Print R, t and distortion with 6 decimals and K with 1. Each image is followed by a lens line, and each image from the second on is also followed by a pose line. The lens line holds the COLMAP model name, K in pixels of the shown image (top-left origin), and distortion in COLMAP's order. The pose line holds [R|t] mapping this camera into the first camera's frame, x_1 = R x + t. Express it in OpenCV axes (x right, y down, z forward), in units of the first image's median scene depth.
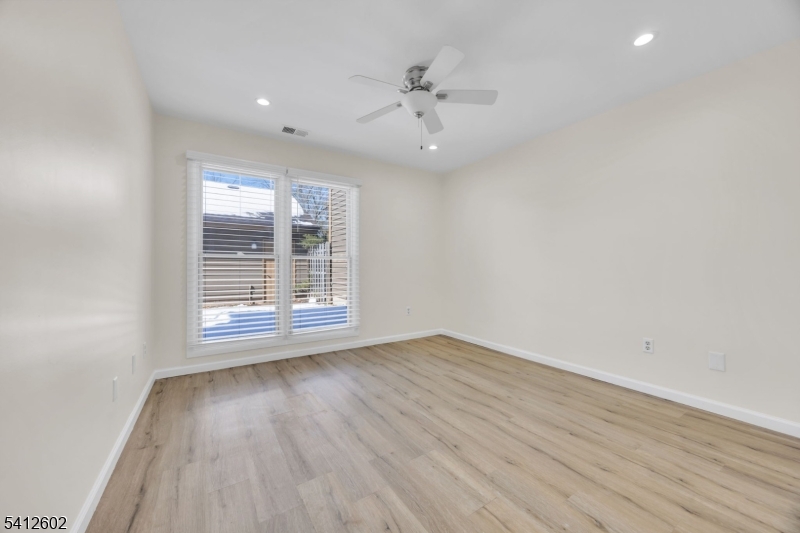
lens RADIAL K [[306.3, 0, 402.2], [0, 306.3, 262.6], [0, 0, 1]] dist [-0.000024, 0.000398]
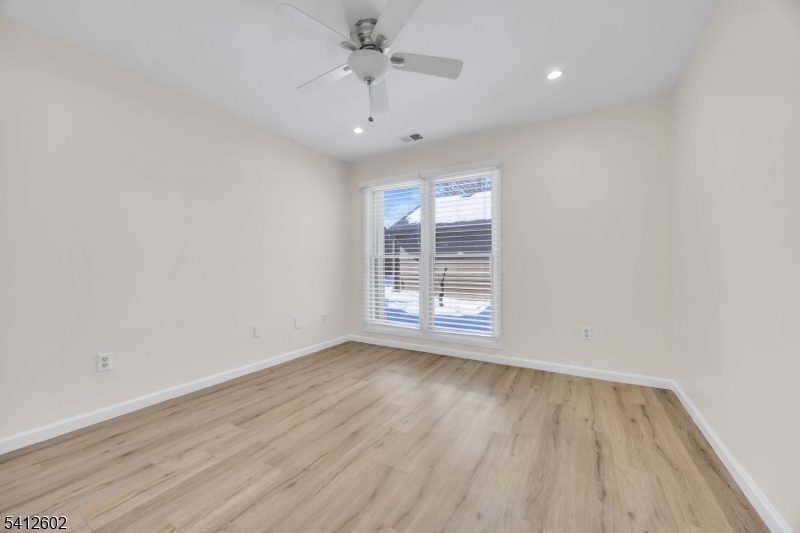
lens RADIAL K [[306.3, 0, 405.7], [0, 306.3, 261.1], [0, 0, 1]] dist [-0.000024, 0.000398]
pose [[0.454990, -0.011710, -0.890419, 0.825736], [0.013687, 0.999887, -0.006156, 0.007839], [0.890391, -0.009386, 0.455099, 0.709980]]
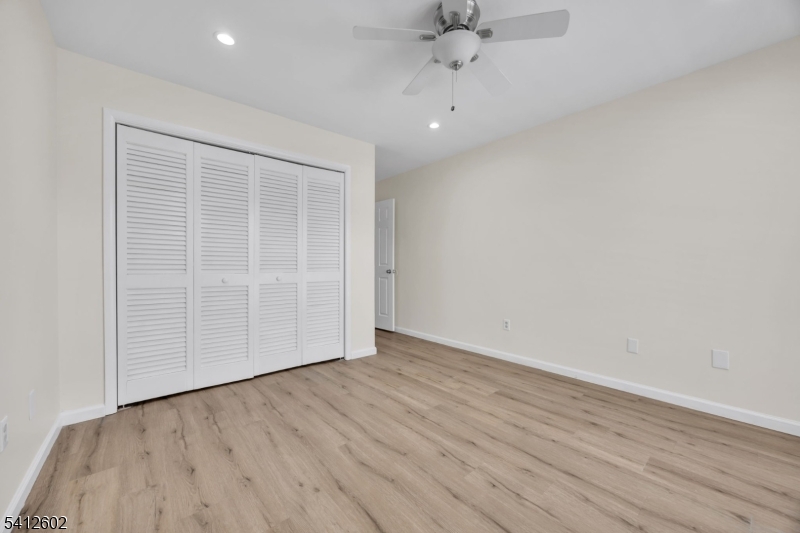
lens RADIAL K [[306.3, 0, 400.9], [0, 306.3, 268.2], [0, 0, 1]] dist [-0.000024, 0.000398]
pose [[-0.991158, 0.004163, -0.132619, 0.288734], [0.004700, 0.999982, -0.003737, 0.022707], [0.132601, -0.004328, -0.991160, 1.735297]]
